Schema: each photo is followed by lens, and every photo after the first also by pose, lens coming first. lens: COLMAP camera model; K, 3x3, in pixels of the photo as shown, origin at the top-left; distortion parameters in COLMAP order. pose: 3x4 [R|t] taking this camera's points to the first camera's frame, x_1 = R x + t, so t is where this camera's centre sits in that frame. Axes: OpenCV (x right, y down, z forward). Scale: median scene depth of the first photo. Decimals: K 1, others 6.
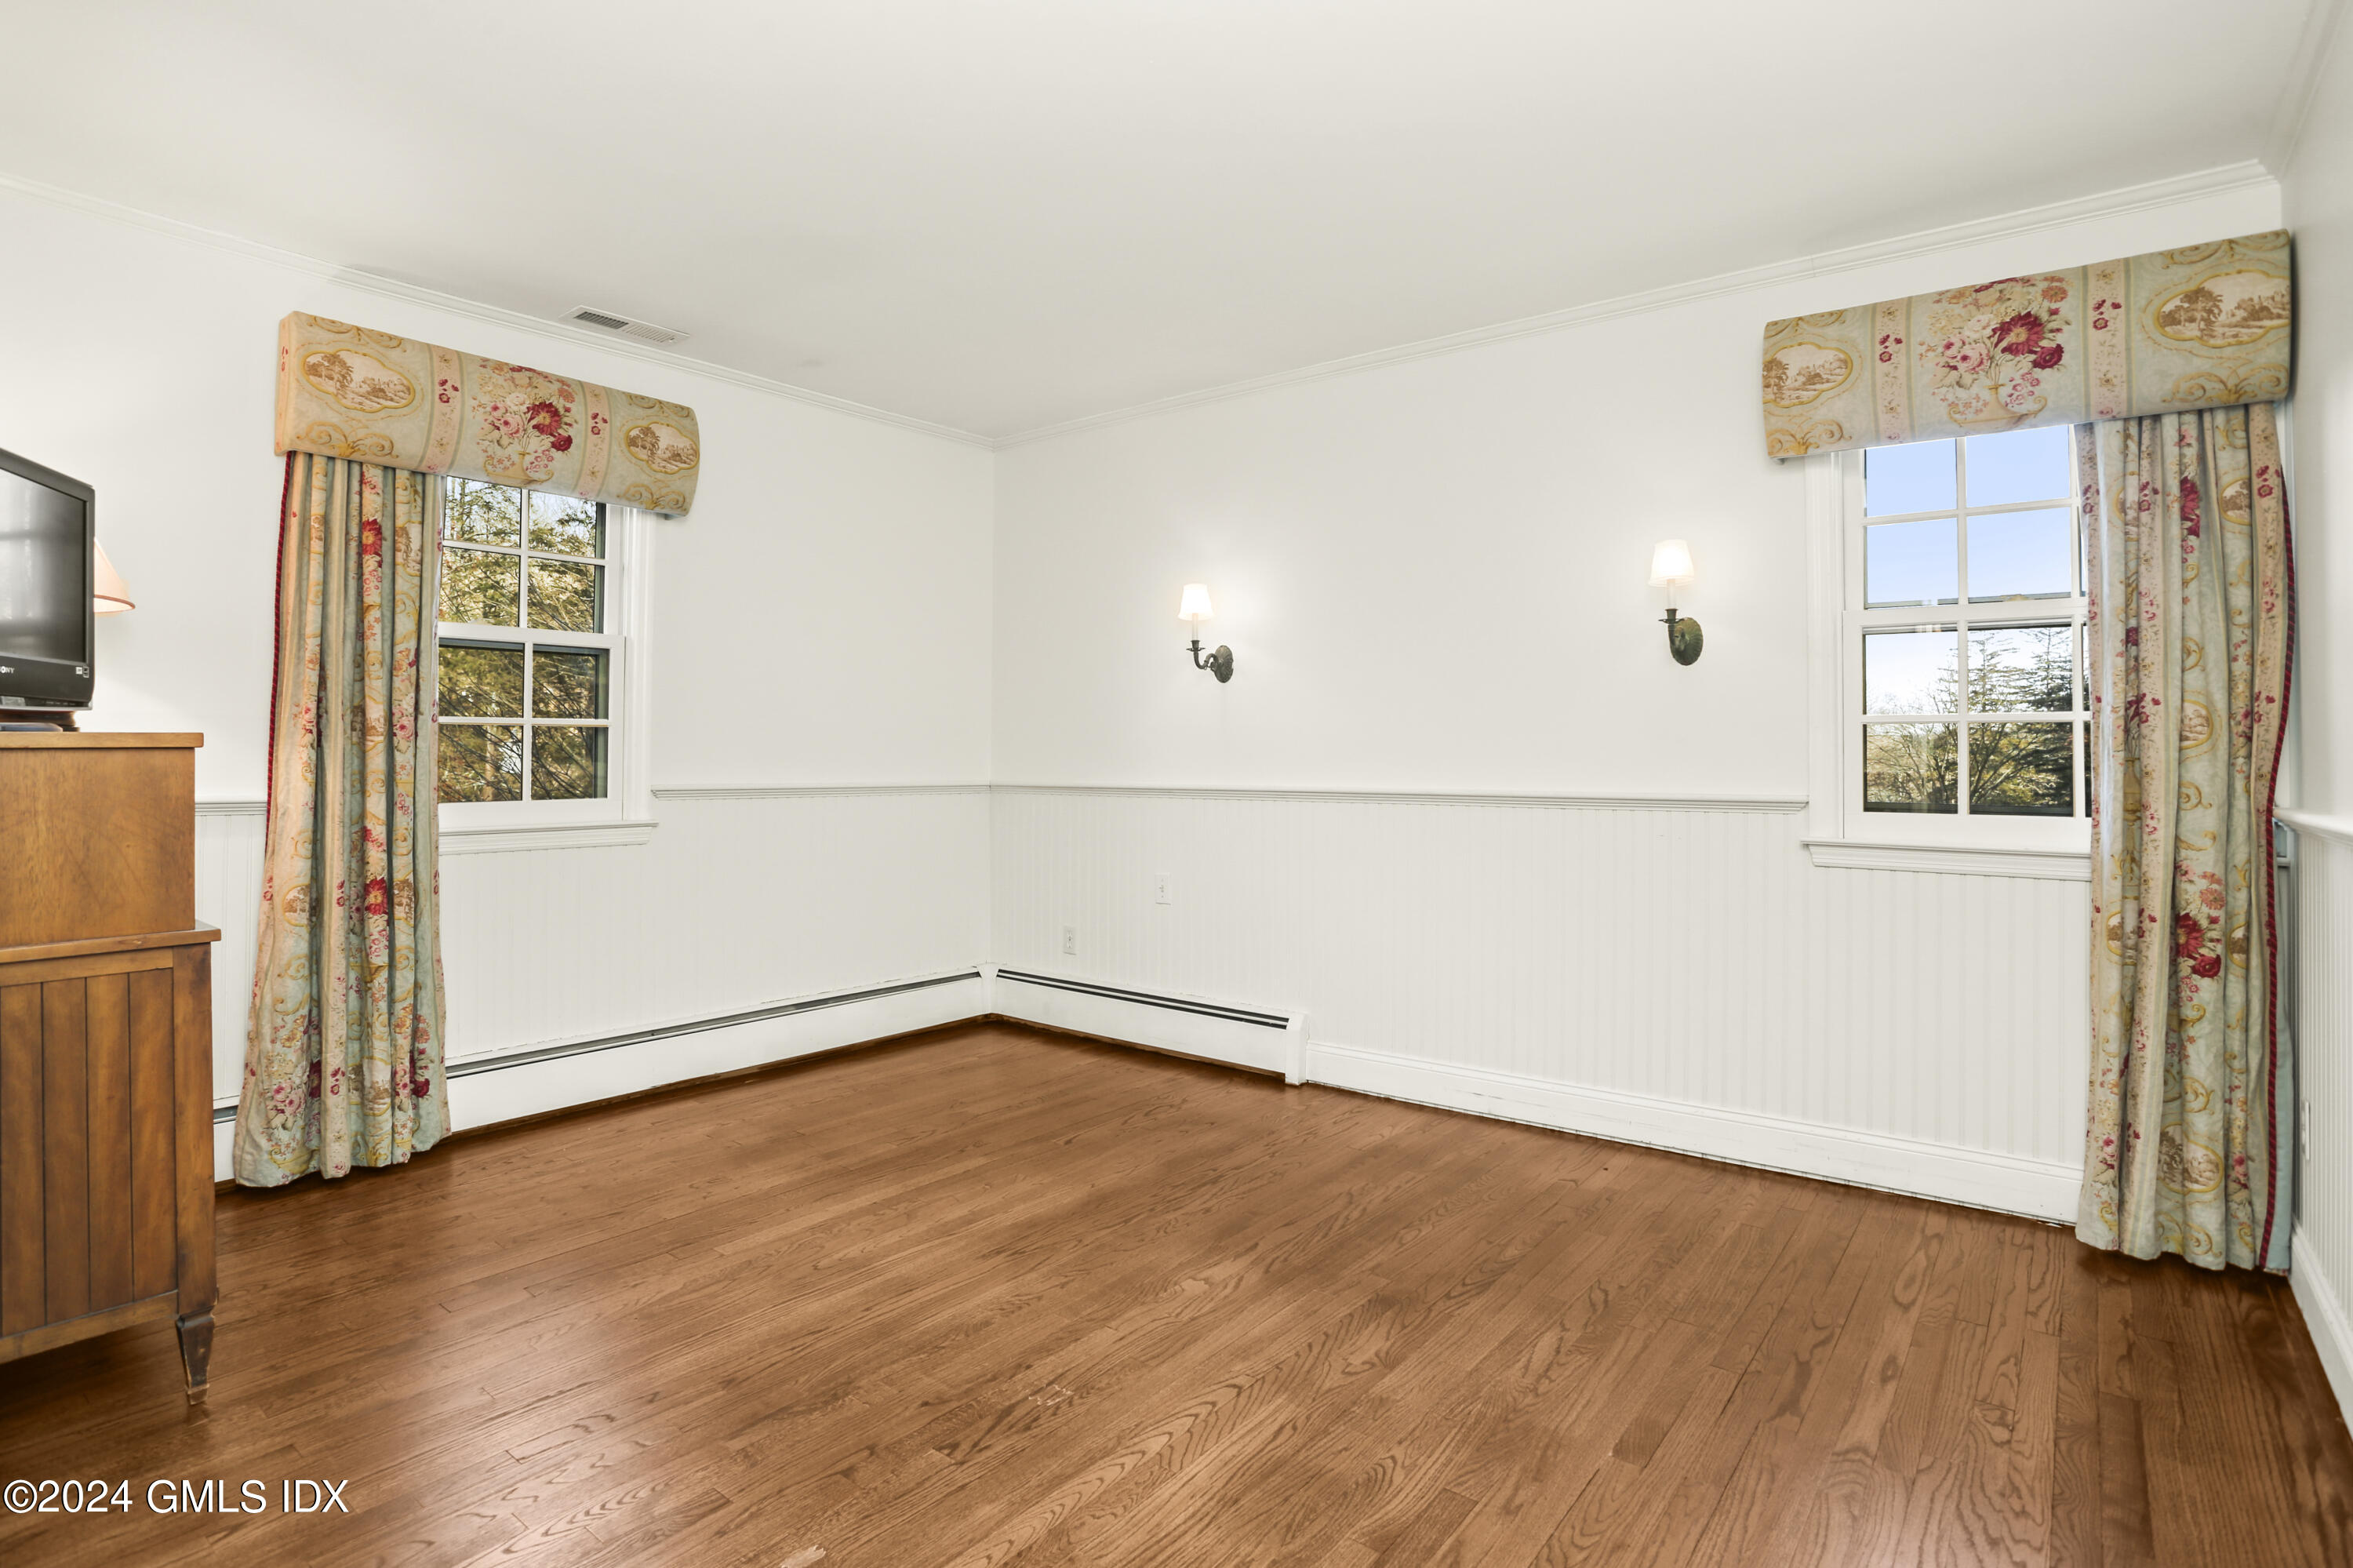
lens RADIAL K [[1176.4, 0, 1173.9], [0, 1176.4, 773.3], [0, 0, 1]] dist [-0.074295, 0.033064]
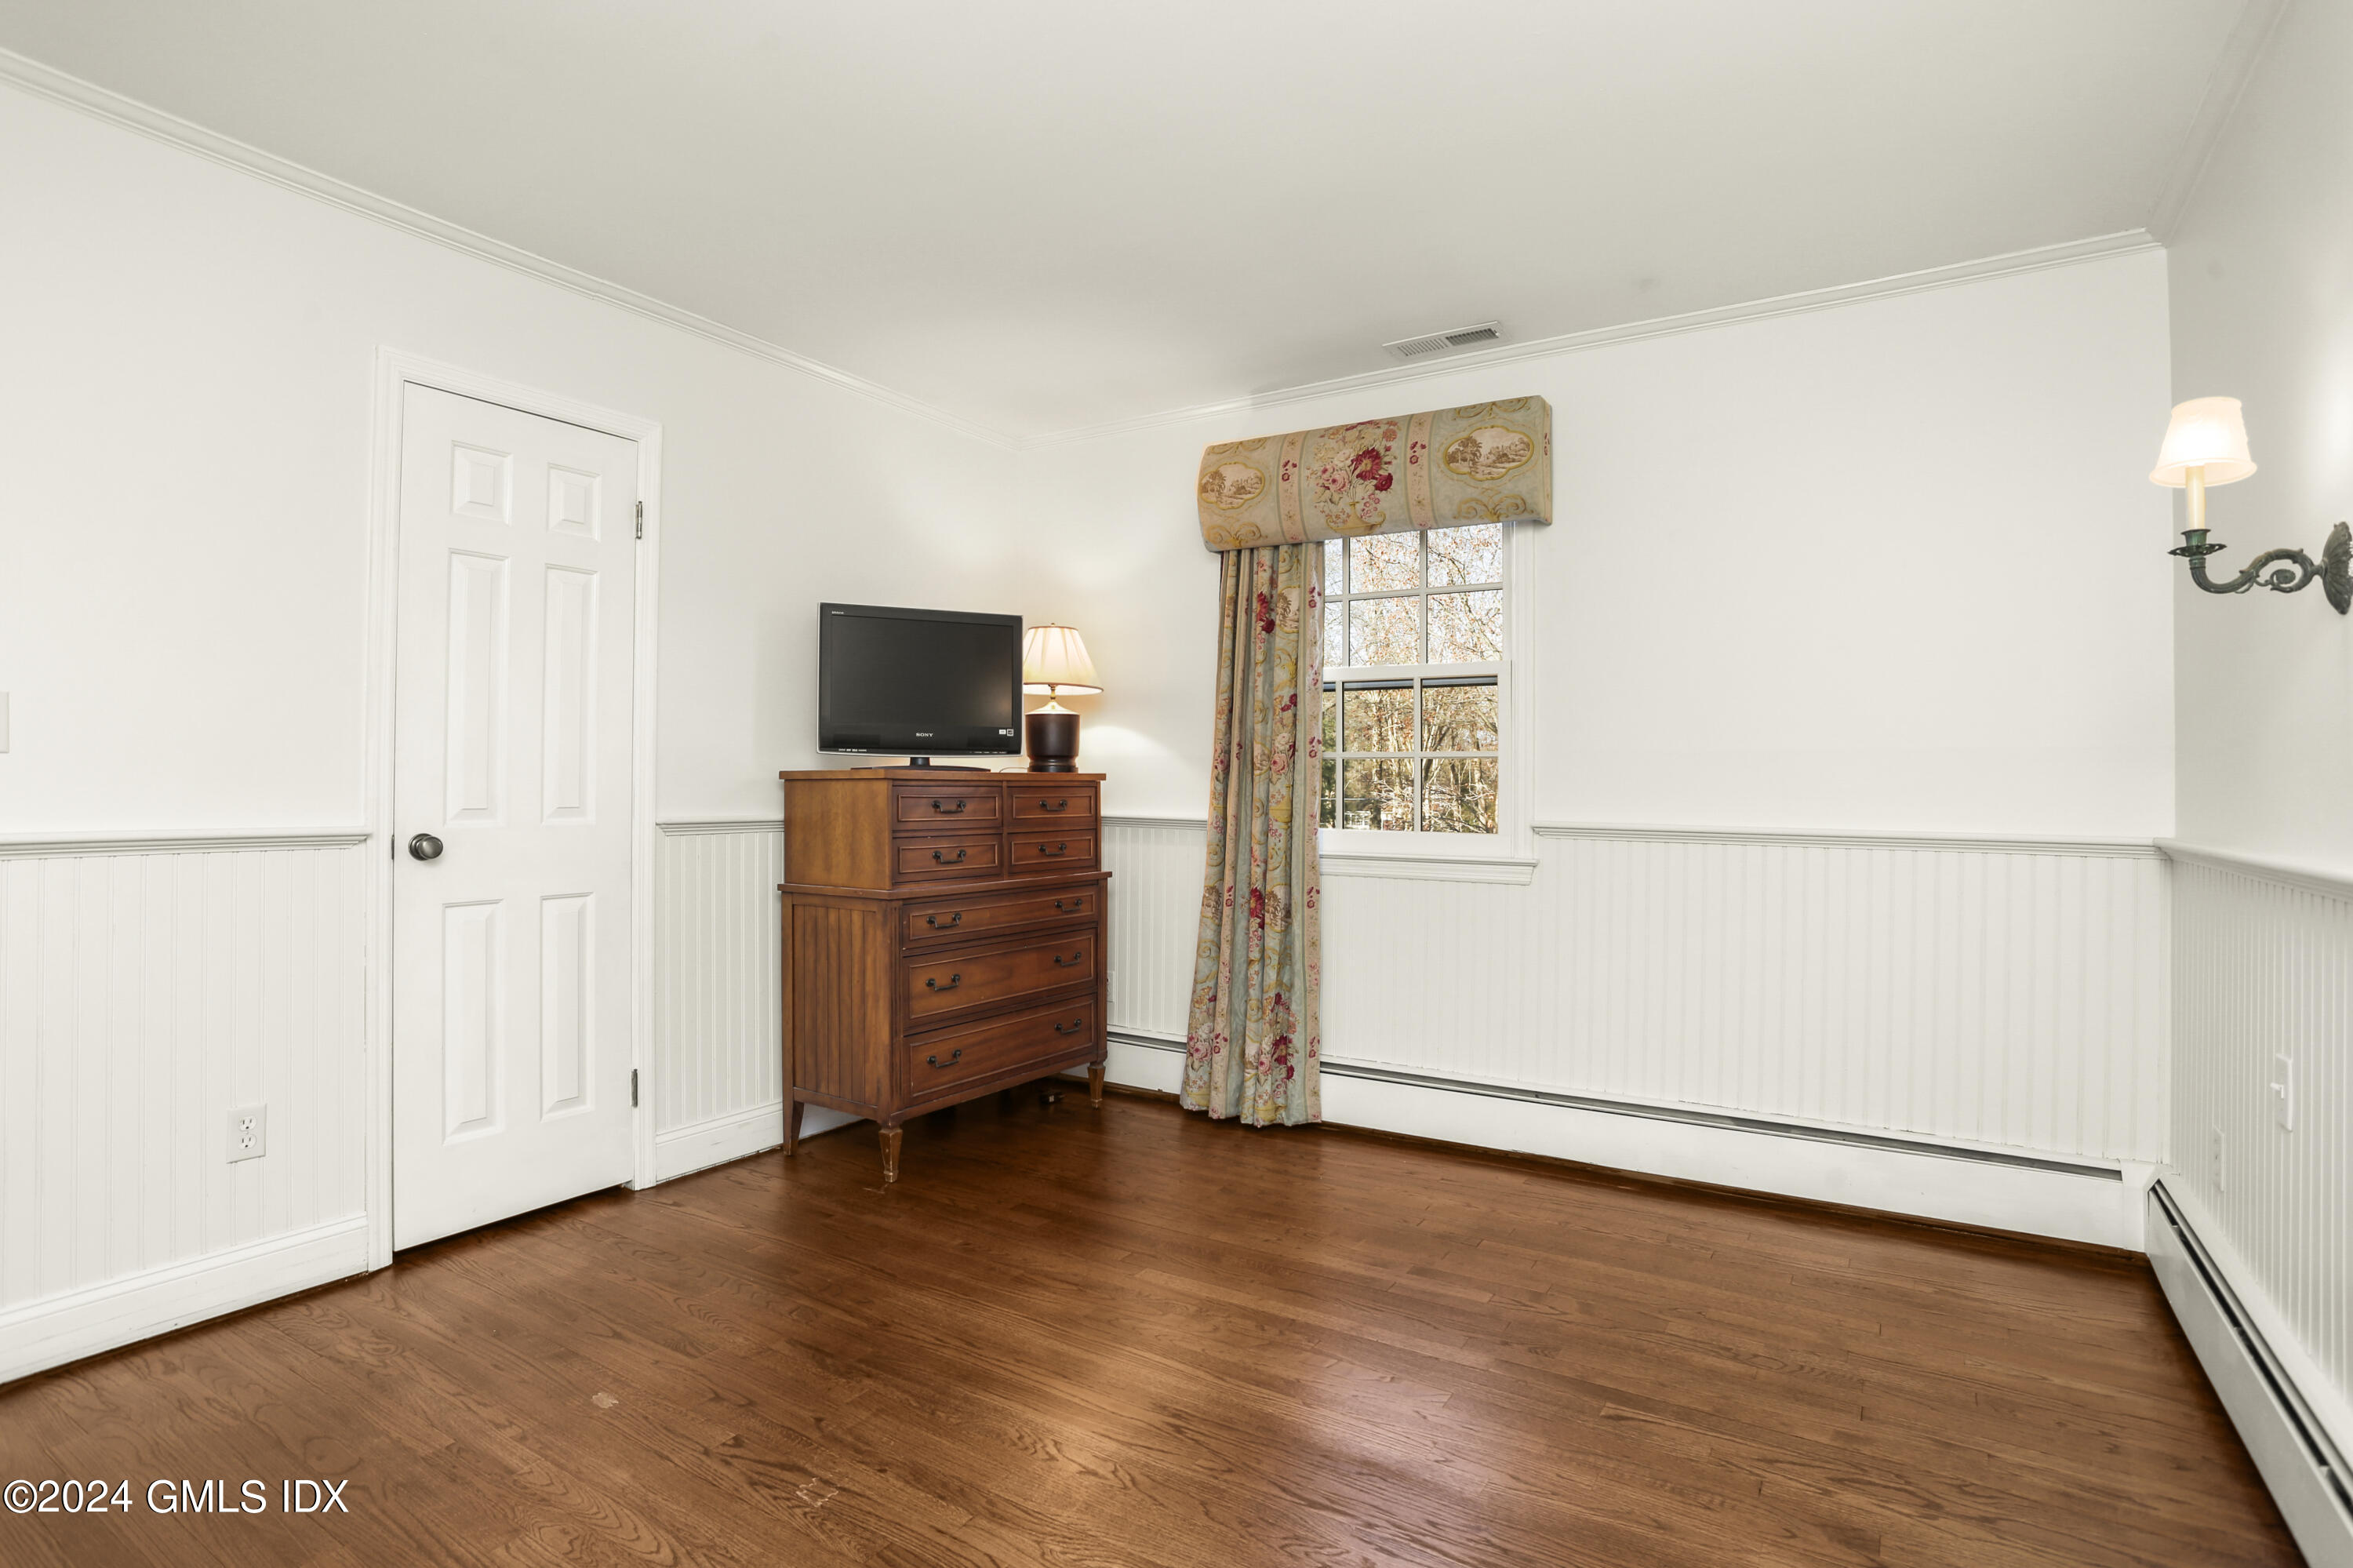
lens RADIAL K [[1178.3, 0, 1169.3], [0, 1178.3, 793.5], [0, 0, 1]] dist [-0.081638, 0.041701]
pose [[0.105714, 0.006655, -0.994374, 0.493456], [-0.022780, 0.999731, 0.004269, -0.009991], [0.994136, 0.022201, 0.105837, 0.713058]]
